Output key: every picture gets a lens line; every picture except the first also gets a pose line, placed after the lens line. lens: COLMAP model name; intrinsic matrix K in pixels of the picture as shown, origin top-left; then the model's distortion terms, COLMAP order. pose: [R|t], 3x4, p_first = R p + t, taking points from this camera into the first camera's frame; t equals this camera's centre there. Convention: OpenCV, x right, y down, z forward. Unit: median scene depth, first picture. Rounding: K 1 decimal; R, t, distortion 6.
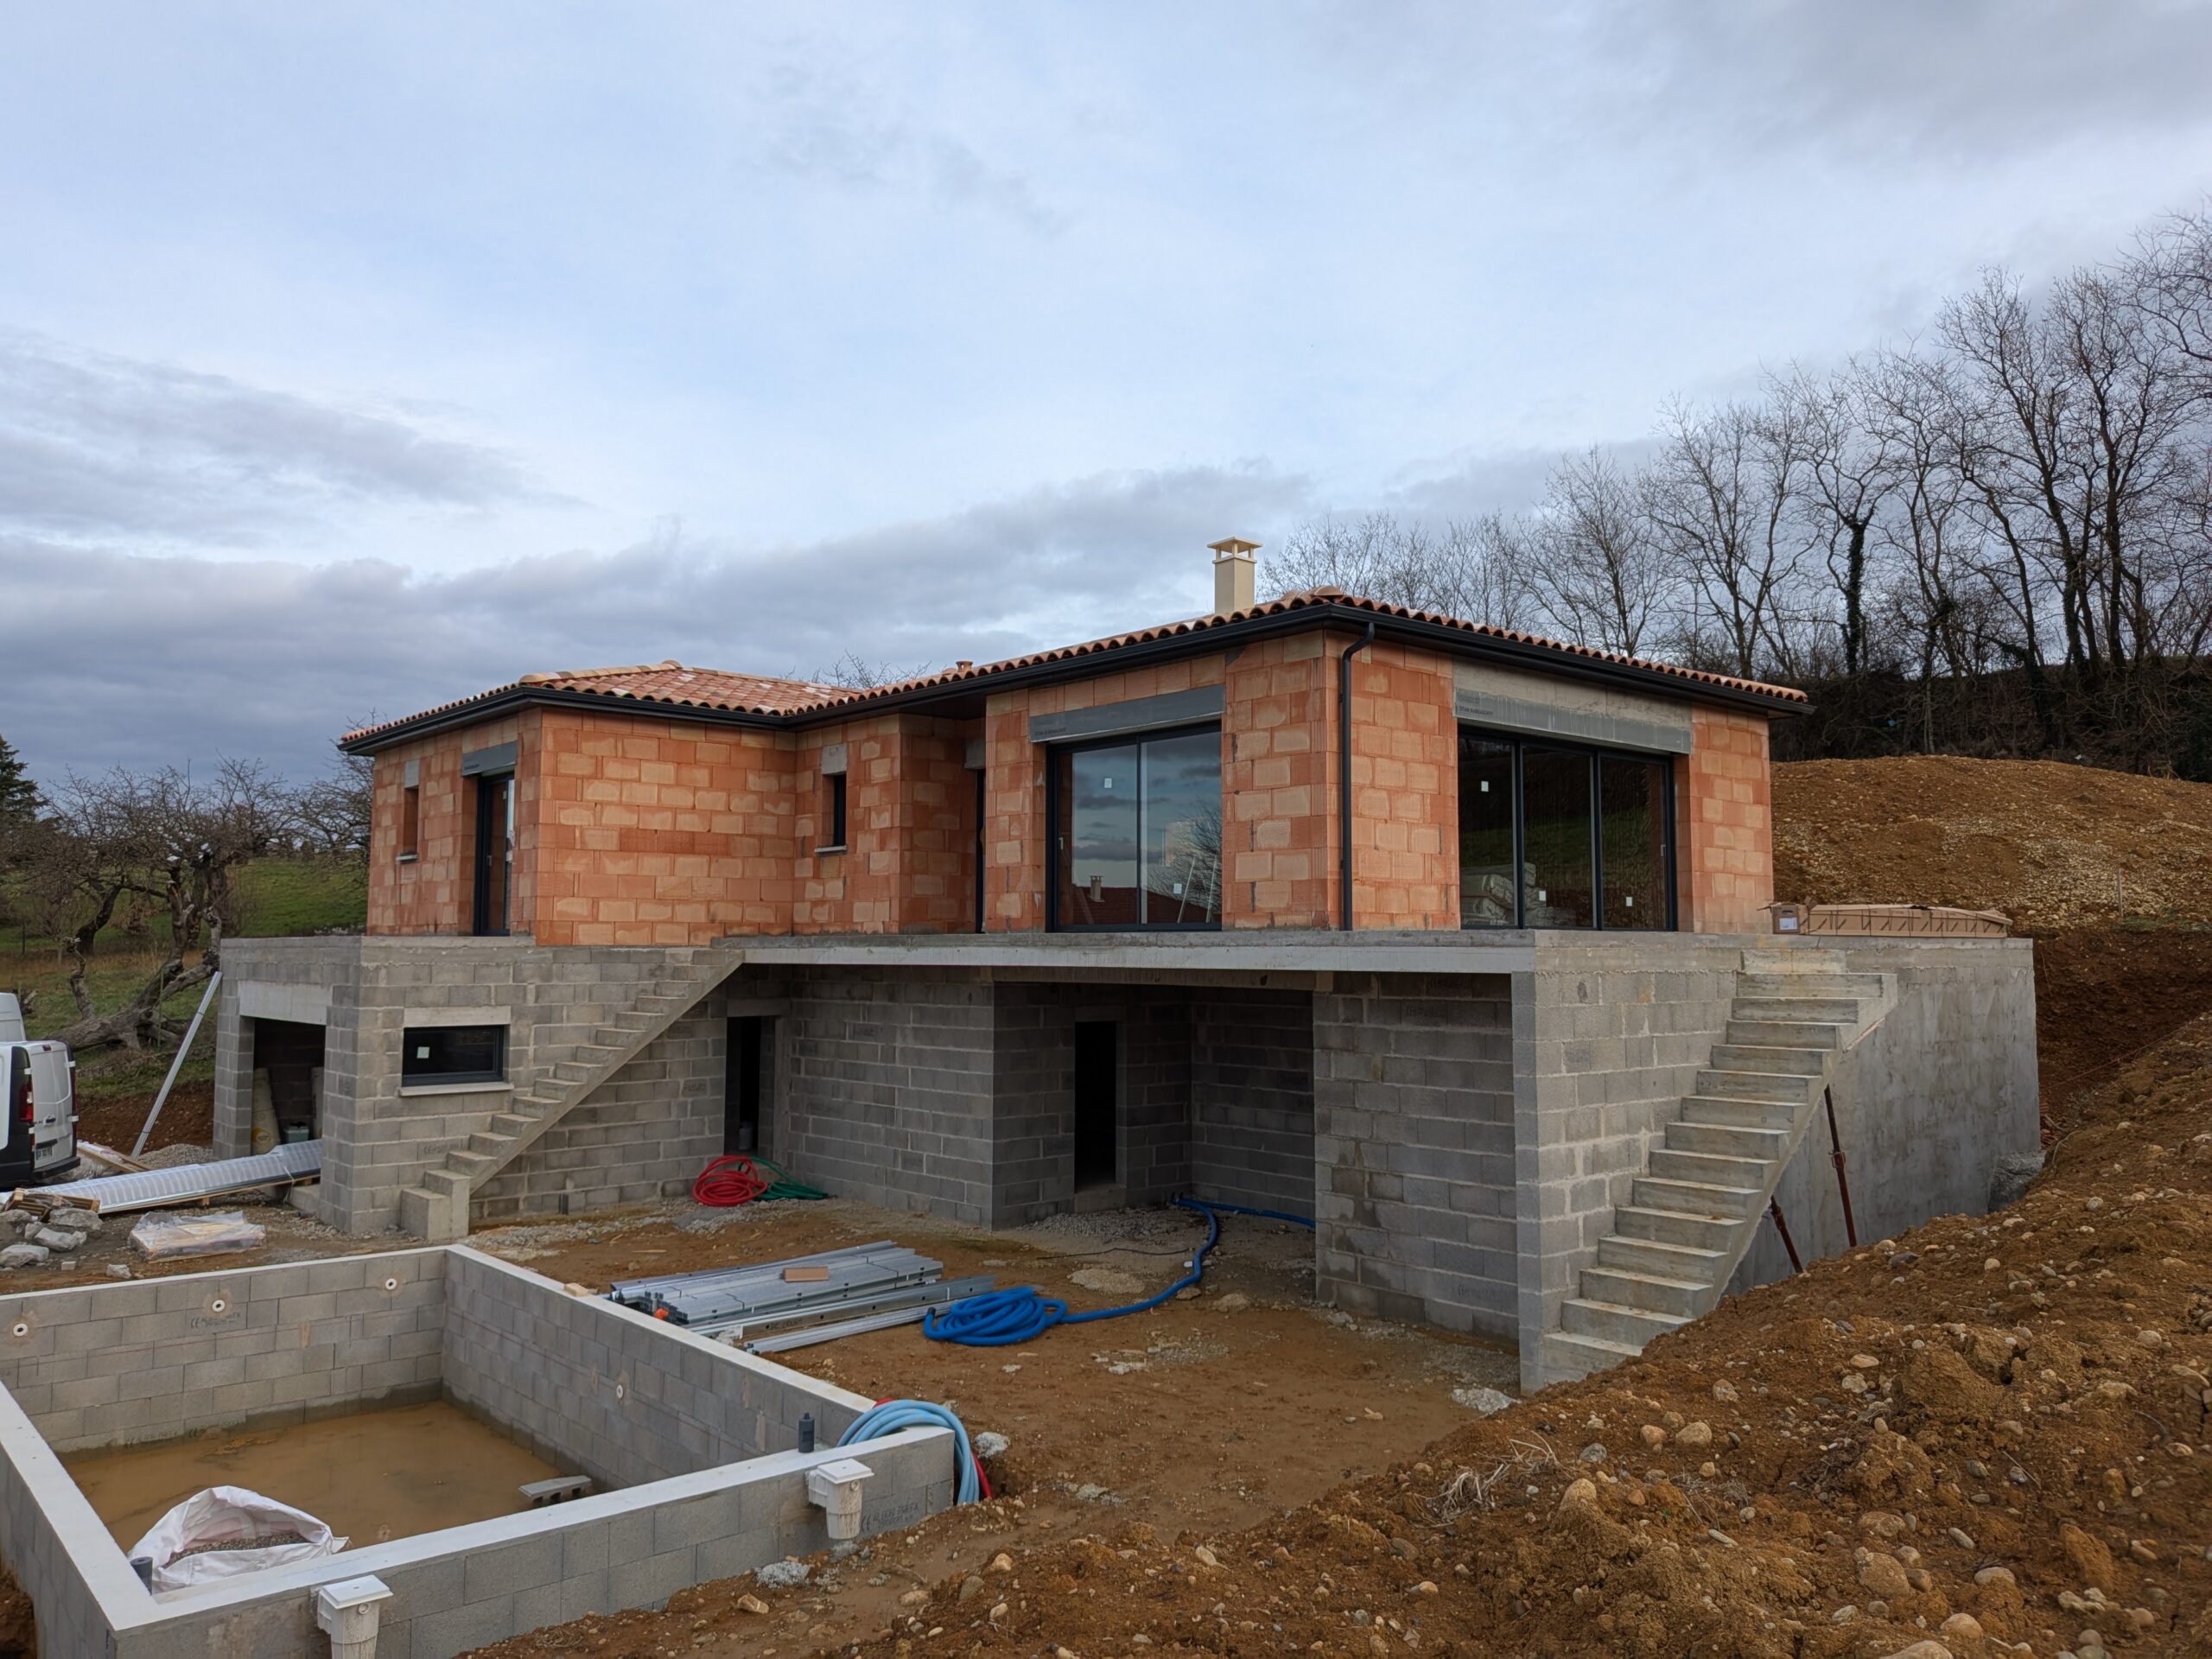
lens RADIAL K [[1613.5, 0, 1106.0], [0, 1613.5, 829.5], [0, 0, 1]] dist [0.097617, -0.145211]
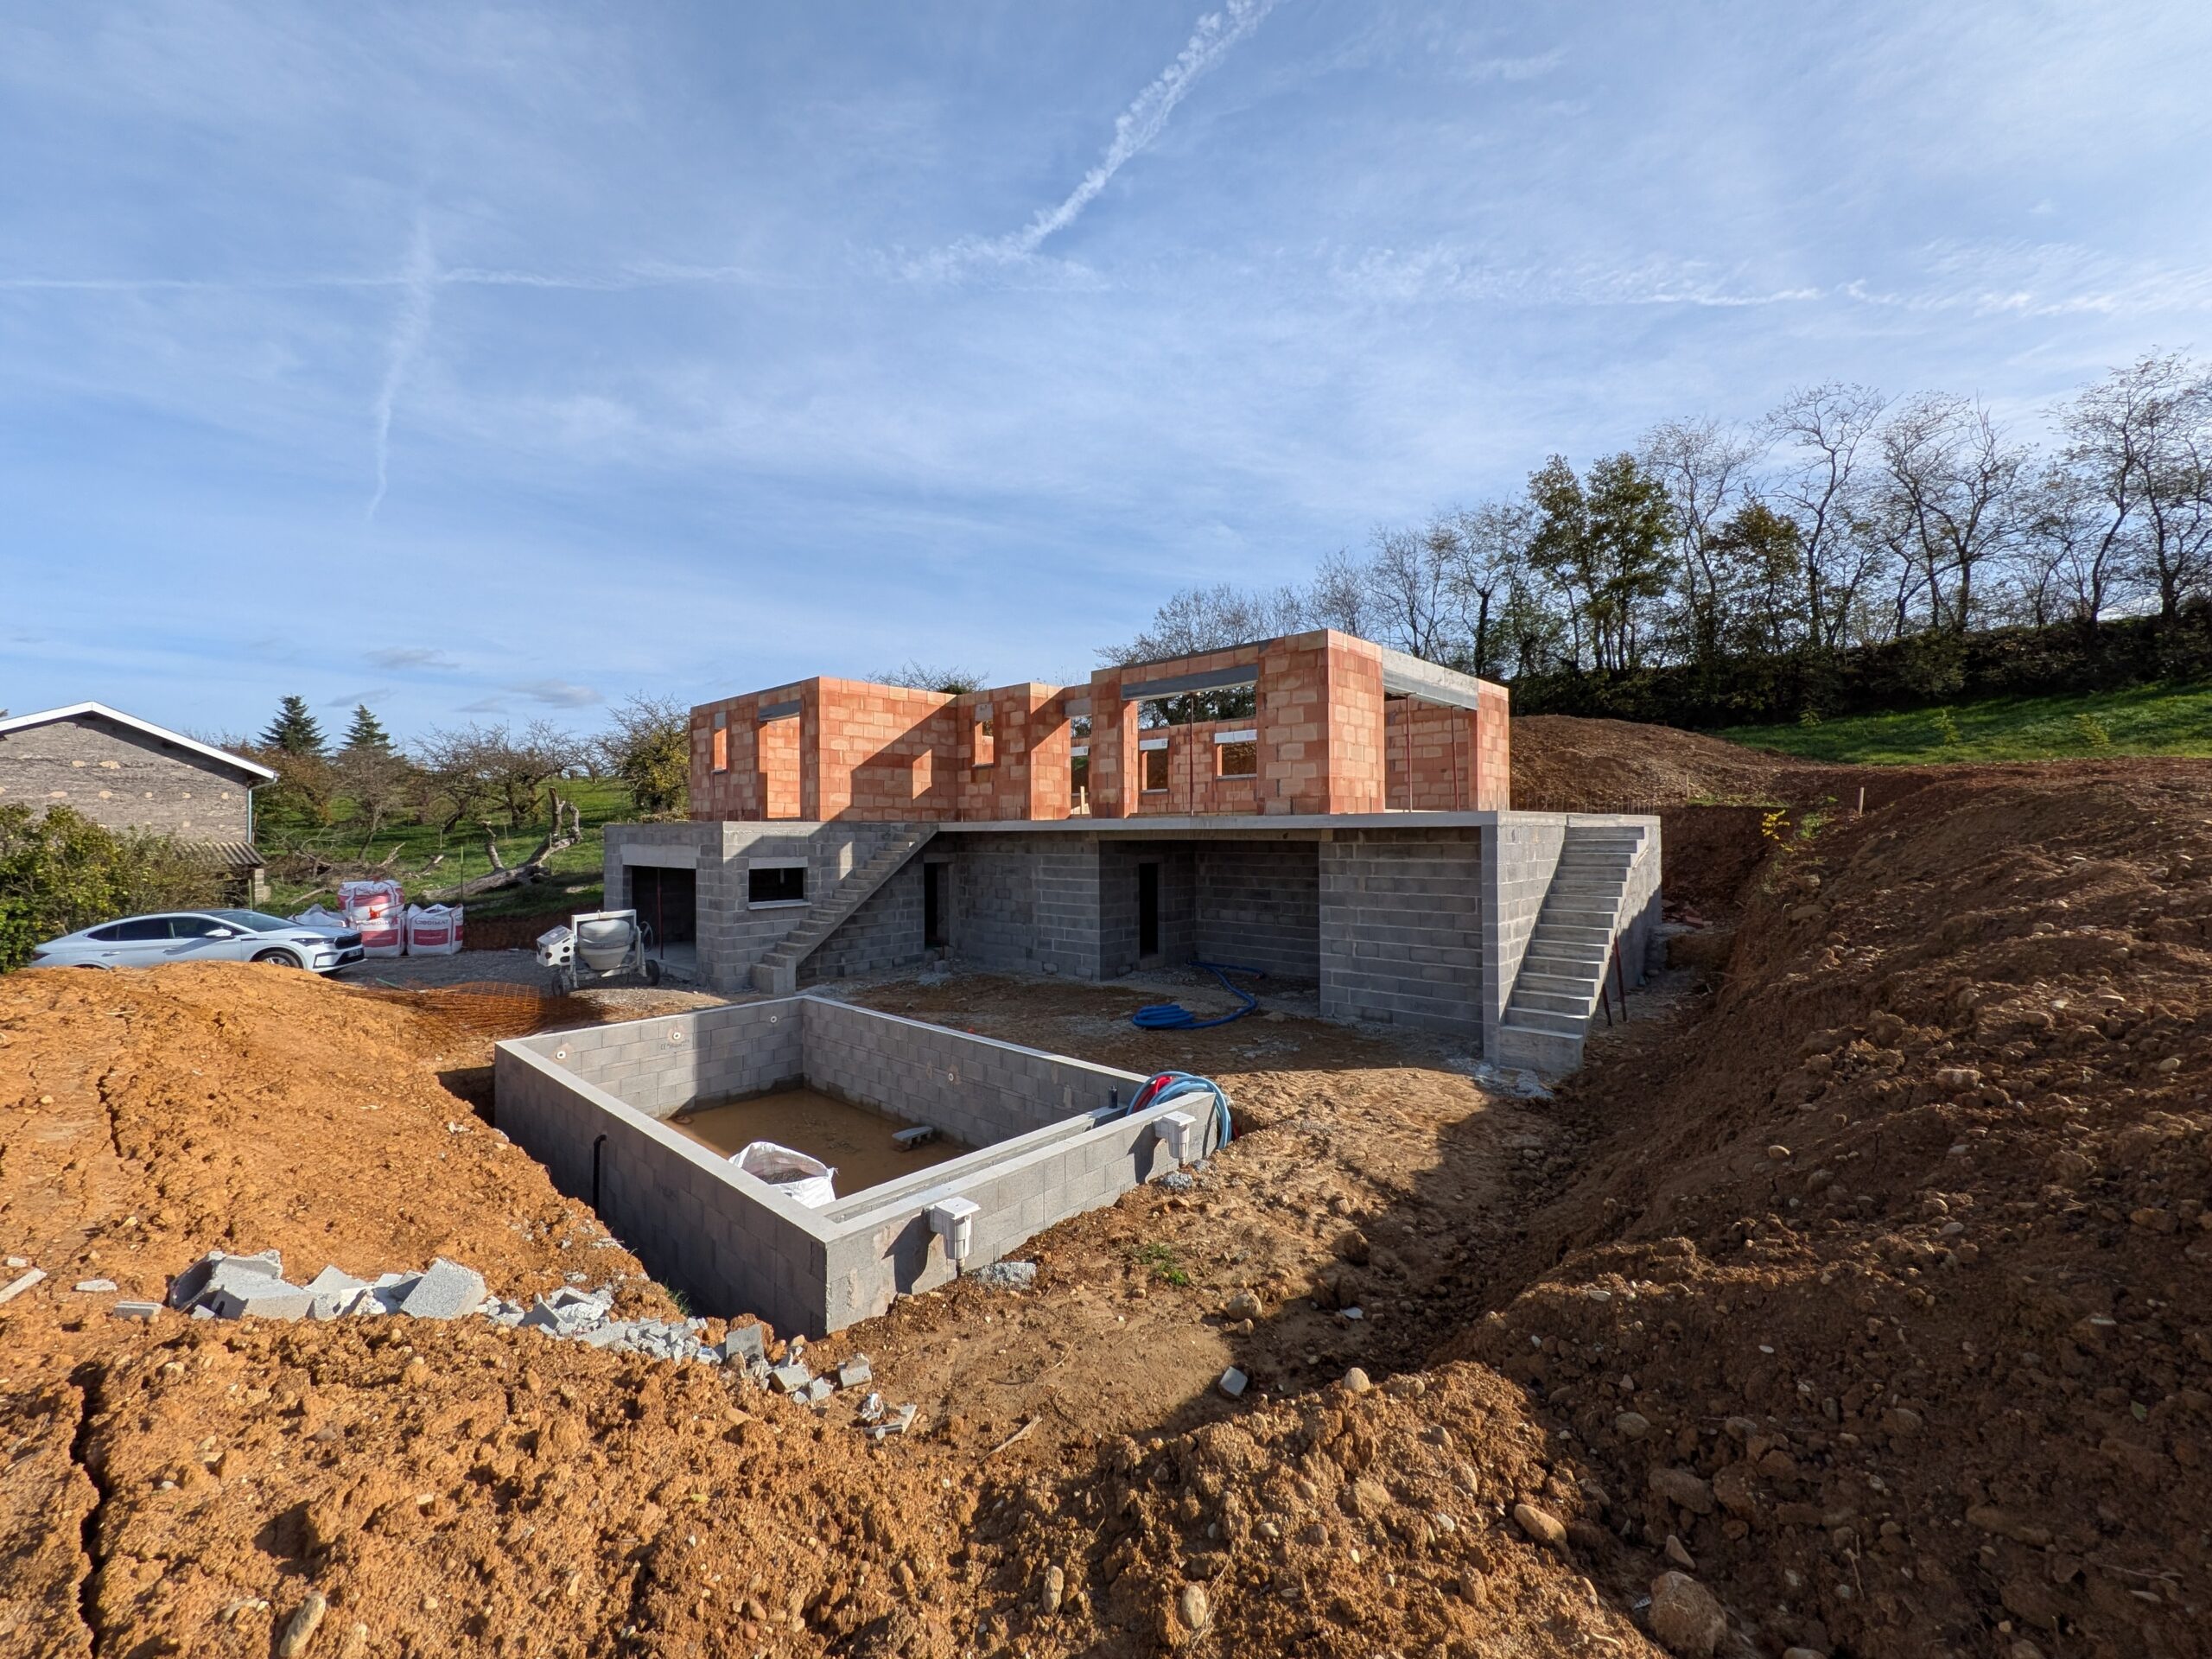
lens RADIAL K [[886.4, 0, 1099.6], [0, 886.4, 823.3], [0, 0, 1]] dist [0.013884, 0.000301]
pose [[0.994504, -0.007657, 0.104414, -0.145153], [0.000858, 0.997884, 0.065007, 0.012990], [-0.104691, -0.064560, 0.992407, 0.052573]]
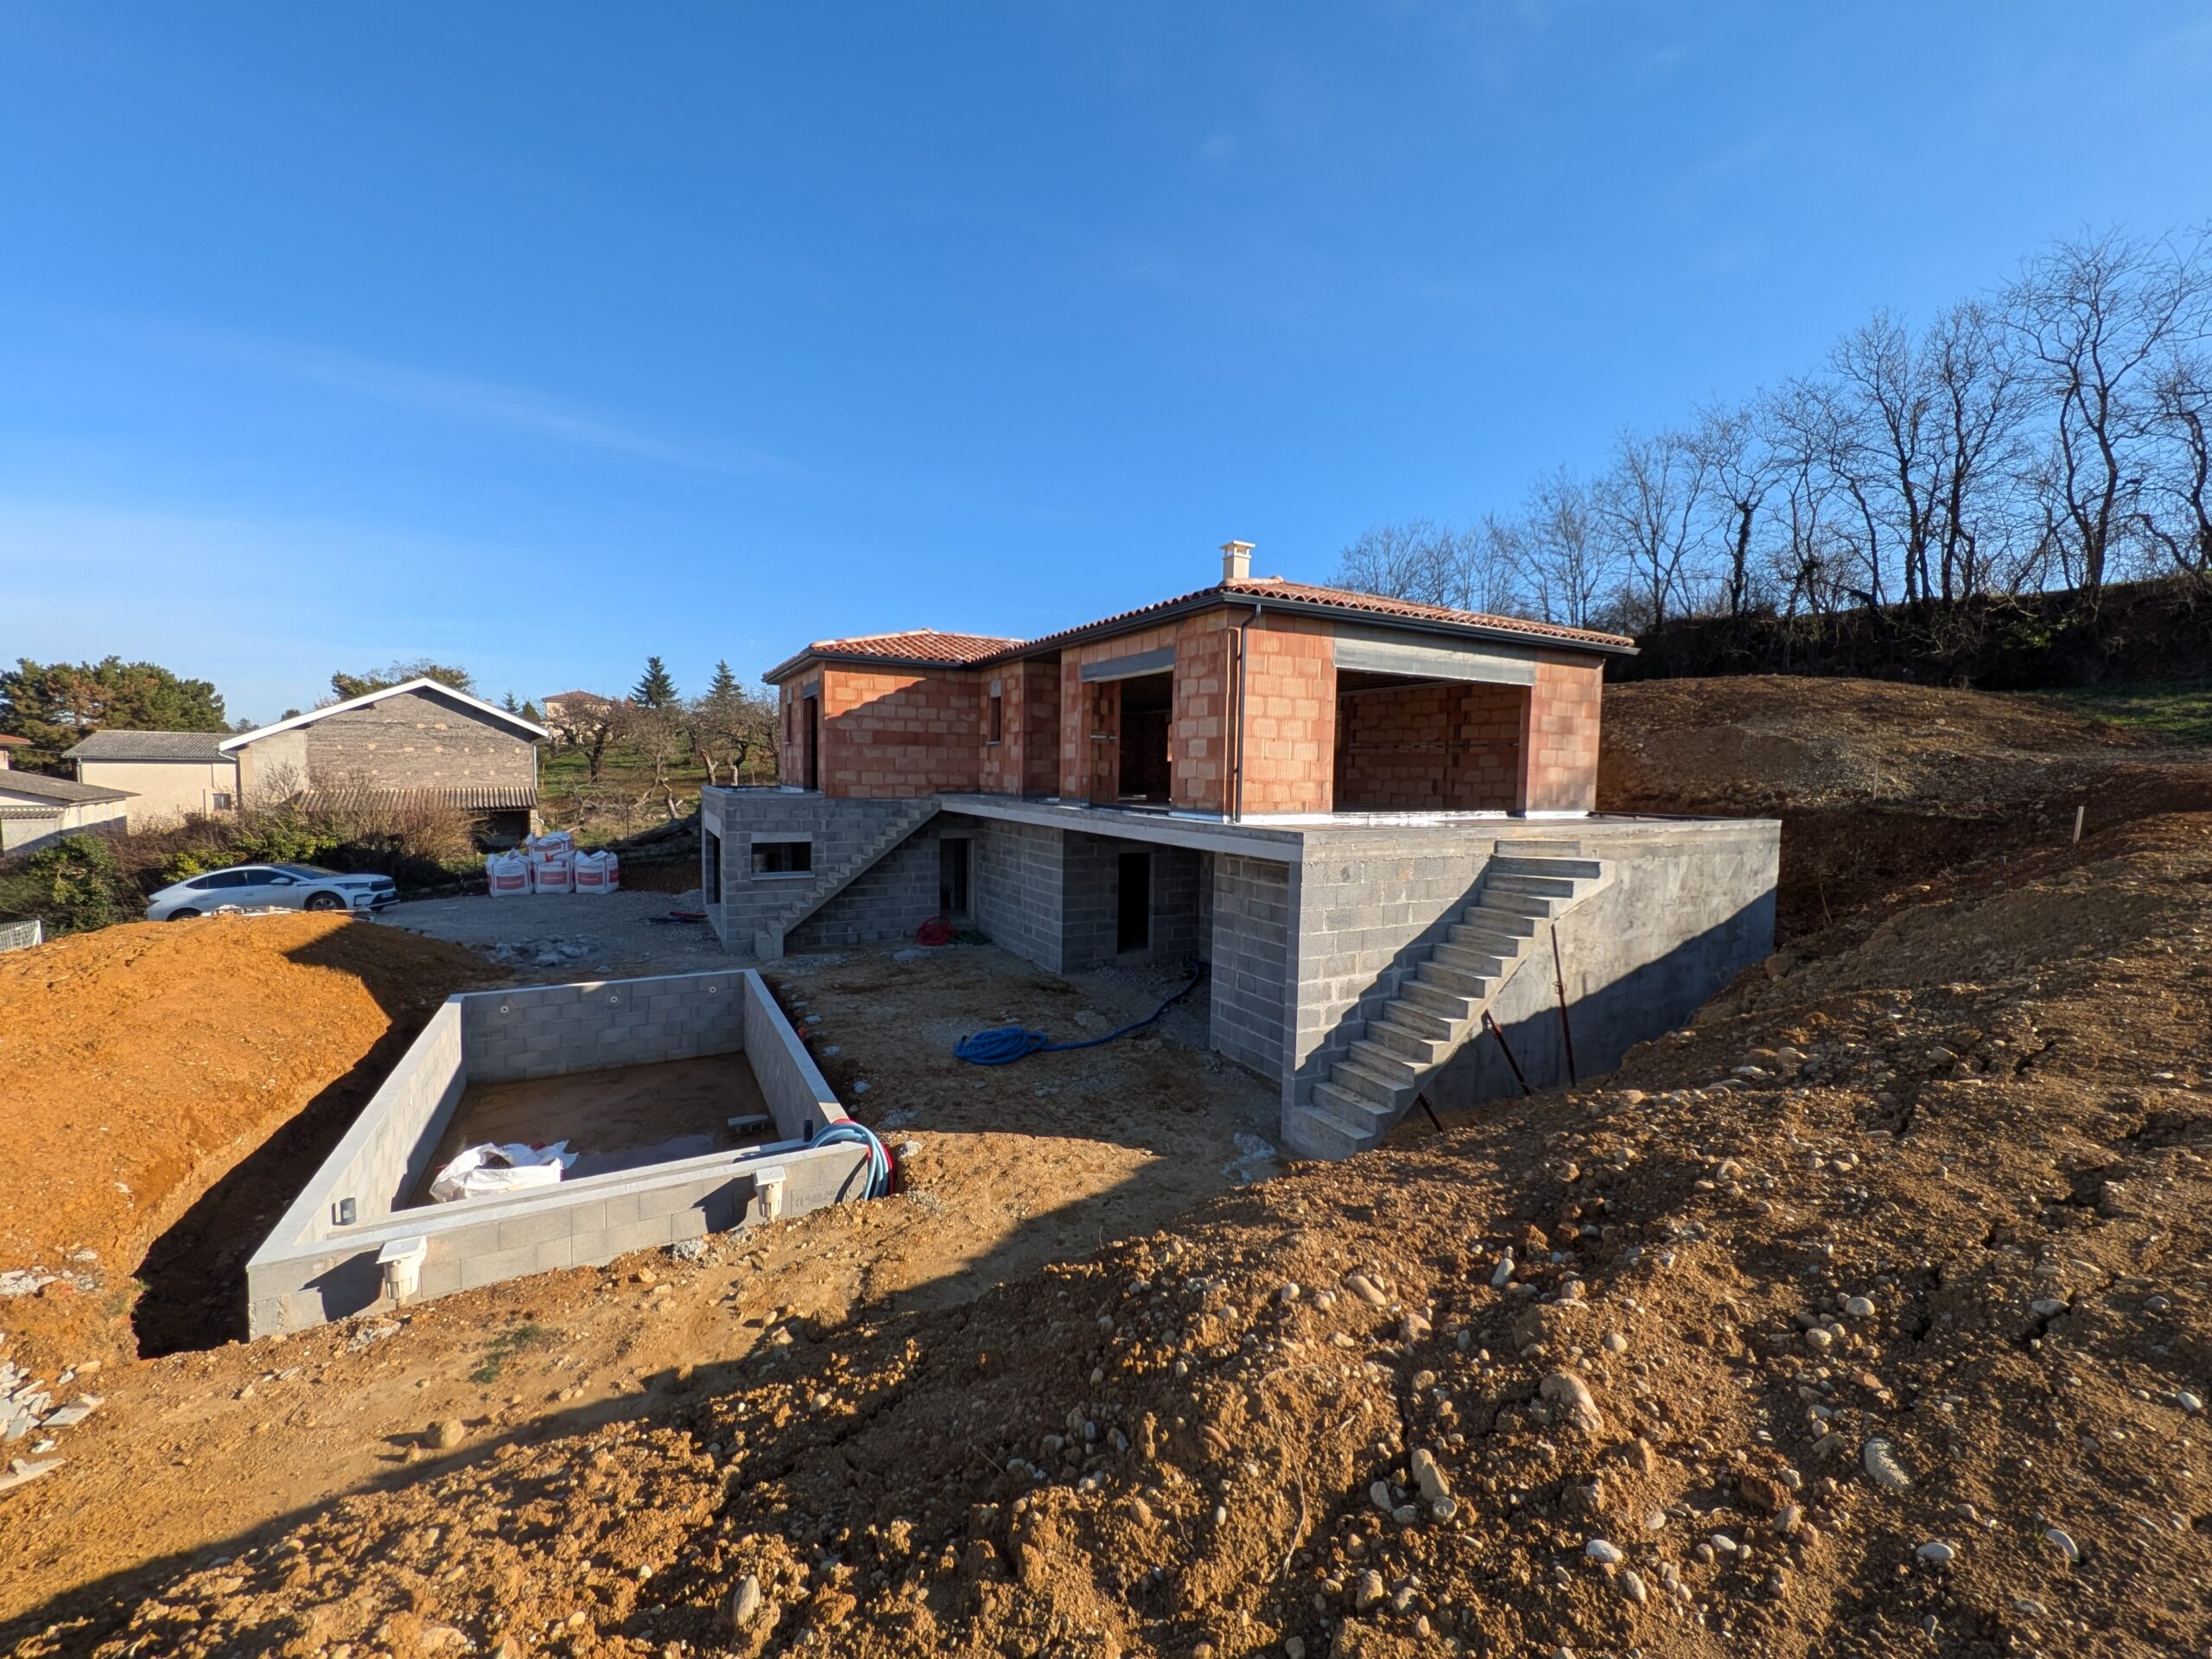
lens RADIAL K [[886.4, 0, 1099.6], [0, 886.4, 823.3], [0, 0, 1]] dist [0.013884, 0.000301]
pose [[0.974939, 0.028385, -0.220653, 0.143961], [0.001109, 0.991194, 0.132410, -0.026762], [0.222469, -0.129336, 0.966323, 0.119504]]
